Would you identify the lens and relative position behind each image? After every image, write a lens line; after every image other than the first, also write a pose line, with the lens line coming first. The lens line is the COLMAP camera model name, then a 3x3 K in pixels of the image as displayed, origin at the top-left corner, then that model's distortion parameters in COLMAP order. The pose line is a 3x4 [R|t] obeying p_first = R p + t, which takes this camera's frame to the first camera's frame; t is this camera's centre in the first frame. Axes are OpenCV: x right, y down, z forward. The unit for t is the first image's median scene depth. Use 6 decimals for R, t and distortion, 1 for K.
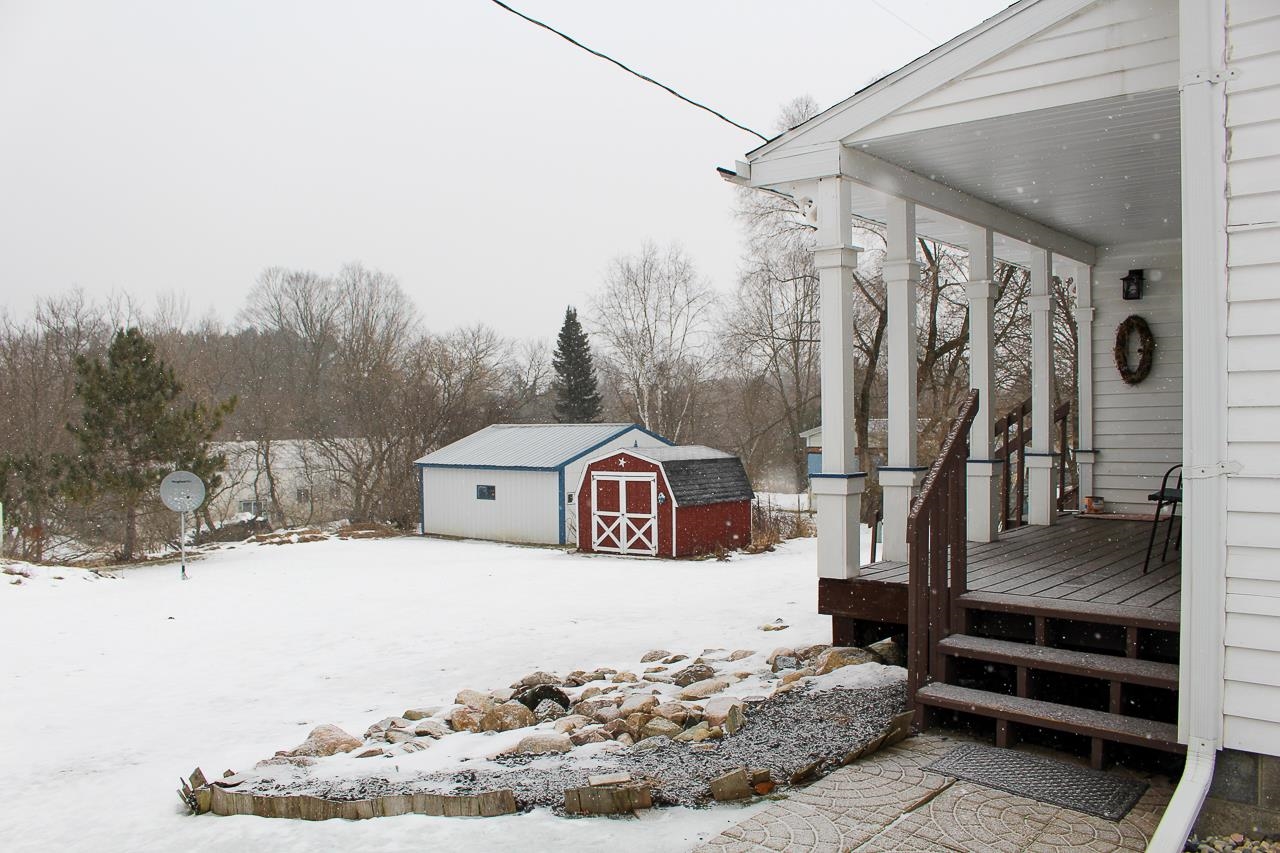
lens RADIAL K [[1079.2, 0, 640.0], [0, 1079.2, 445.7], [0, 0, 1]] dist [-0.136086, 0.002150]
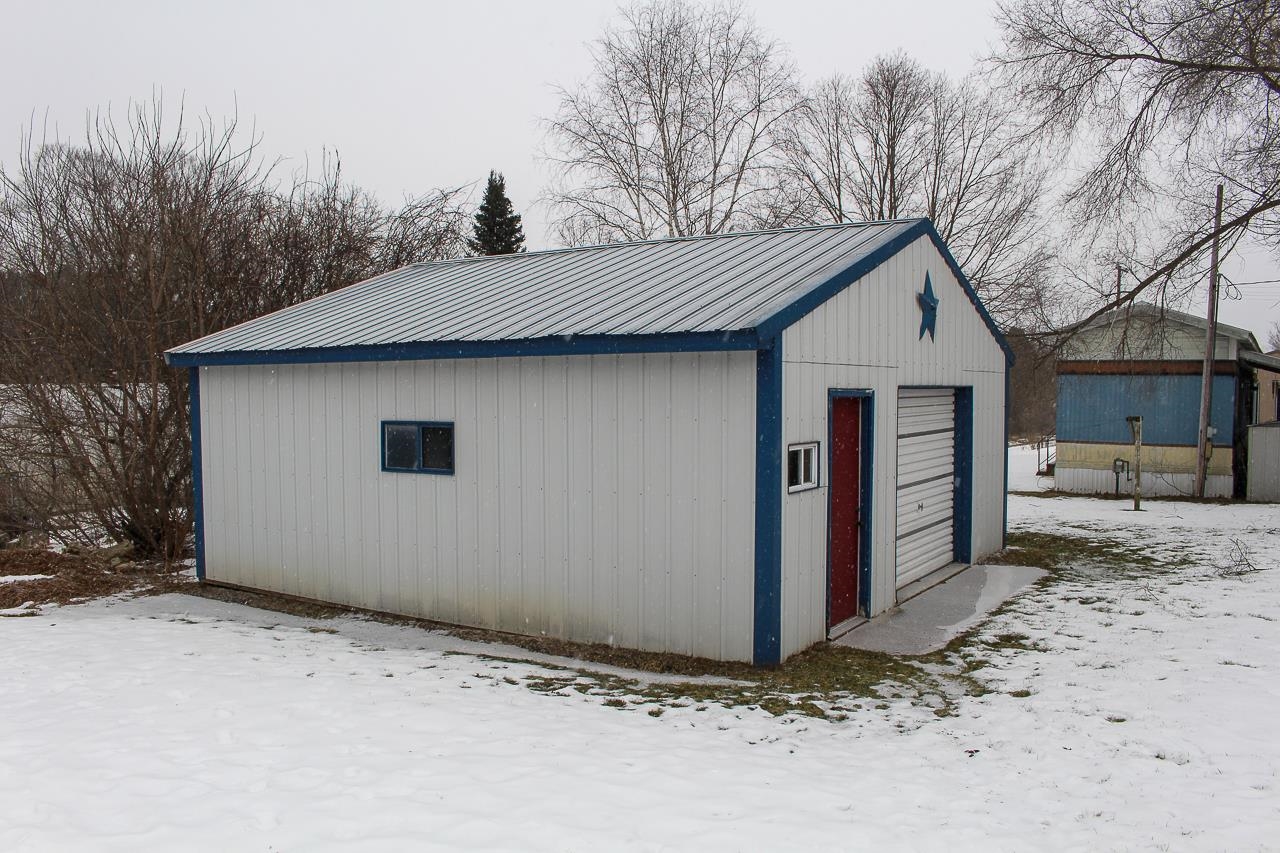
lens RADIAL K [[1079.2, 0, 640.0], [0, 1079.2, 445.7], [0, 0, 1]] dist [-0.136086, 0.002150]
pose [[0.992253, 0.000018, 0.124233, -0.113745], [-0.003498, 0.999607, 0.027799, 0.033221], [-0.124184, -0.028018, 0.991864, 0.682554]]
